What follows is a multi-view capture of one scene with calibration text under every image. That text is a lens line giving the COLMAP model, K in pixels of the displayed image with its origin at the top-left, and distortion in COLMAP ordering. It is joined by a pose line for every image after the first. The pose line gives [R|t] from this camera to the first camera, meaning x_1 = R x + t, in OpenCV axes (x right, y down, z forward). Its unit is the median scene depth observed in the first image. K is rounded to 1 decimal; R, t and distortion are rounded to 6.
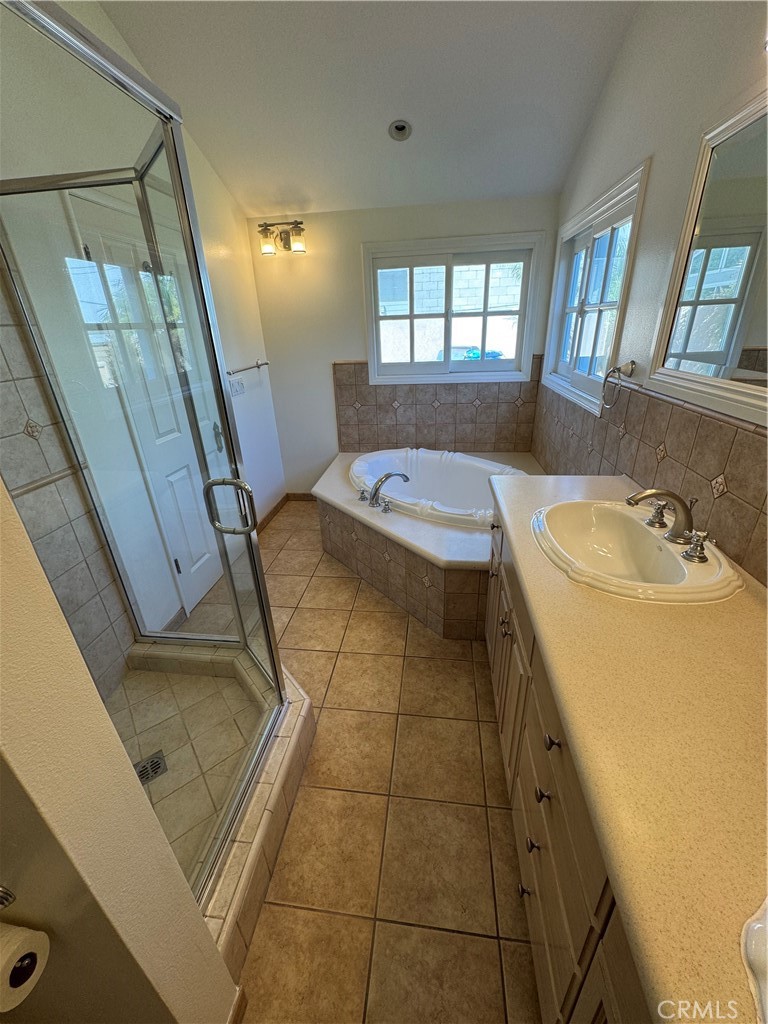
lens RADIAL K [[411.5, 0, 383.1], [0, 411.5, 512.9], [0, 0, 1]] dist [0.000253, 0.000021]
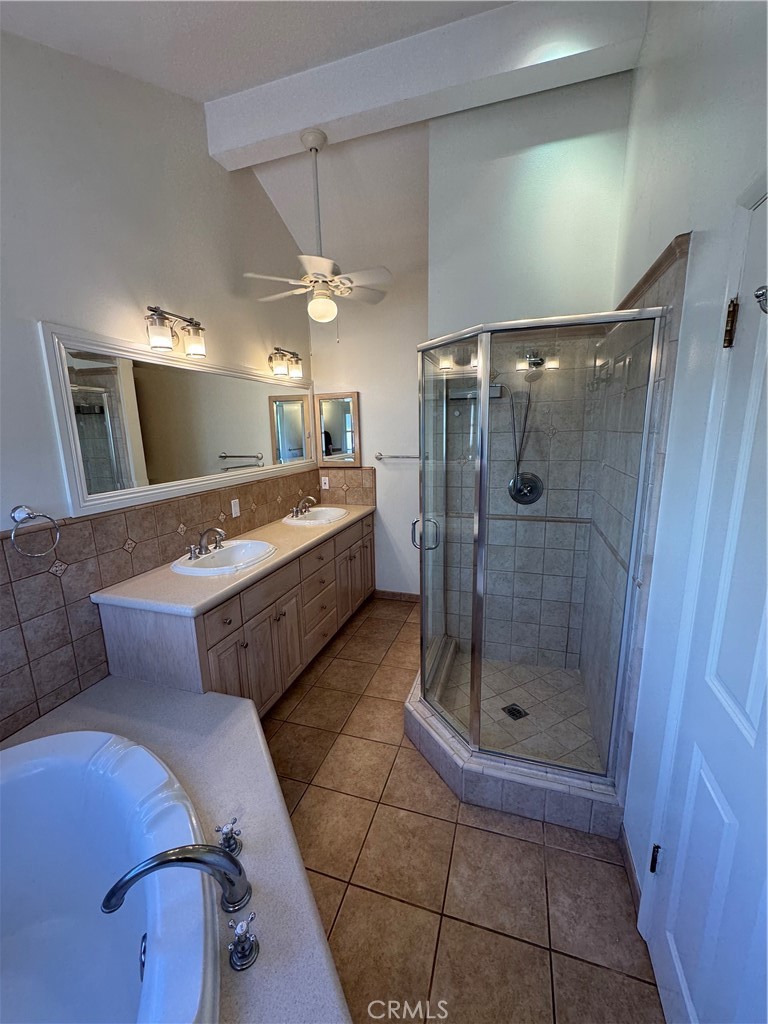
lens RADIAL K [[411.5, 0, 384.2], [0, 411.5, 511.9], [0, 0, 1]] dist [0.000253, 0.000021]
pose [[-0.981772, 0.021593, 0.188833, -0.347373], [0.128638, 0.806874, 0.576547, -0.760024], [-0.139915, 0.590329, -0.794944, 1.568462]]
